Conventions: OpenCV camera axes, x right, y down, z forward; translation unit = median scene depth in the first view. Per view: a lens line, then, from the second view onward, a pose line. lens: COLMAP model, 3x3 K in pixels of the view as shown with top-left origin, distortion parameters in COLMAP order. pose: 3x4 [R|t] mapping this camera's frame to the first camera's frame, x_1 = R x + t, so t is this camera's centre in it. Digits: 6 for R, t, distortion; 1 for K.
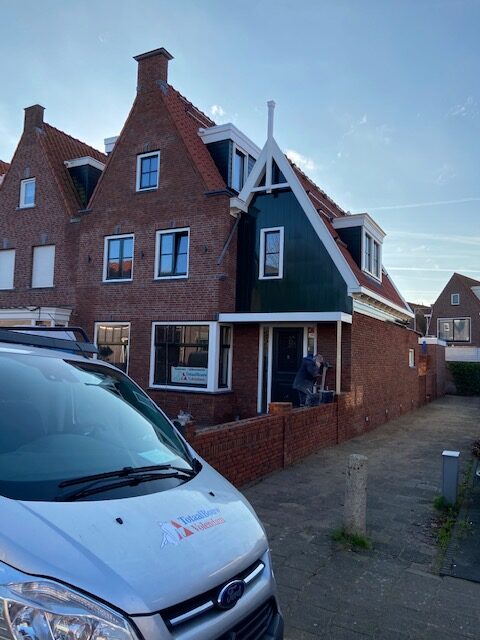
lens RADIAL K [[484.3, 0, 240.0], [0, 484.3, 320.0], [0, 0, 1]] dist [0.156617, -0.188933]
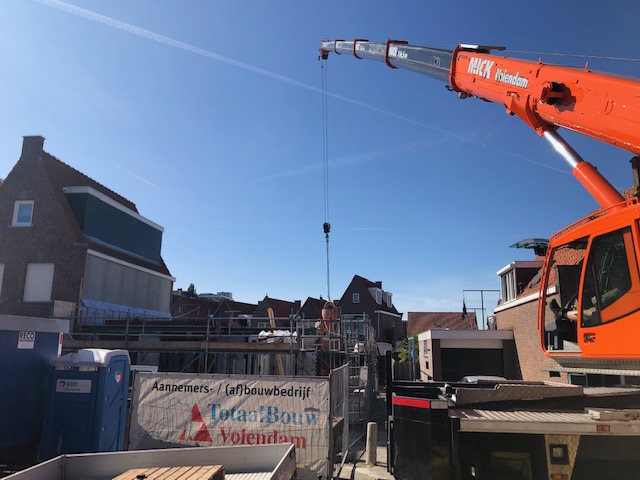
lens RADIAL K [[518.8, 0, 320.0], [0, 518.8, 240.0], [0, 0, 1]] dist [0.000313, 0.001315]
pose [[0.931221, 0.052677, 0.360629, -0.266595], [-0.007298, 0.991996, -0.126058, -0.068705], [-0.364383, 0.114756, 0.924152, -0.320537]]
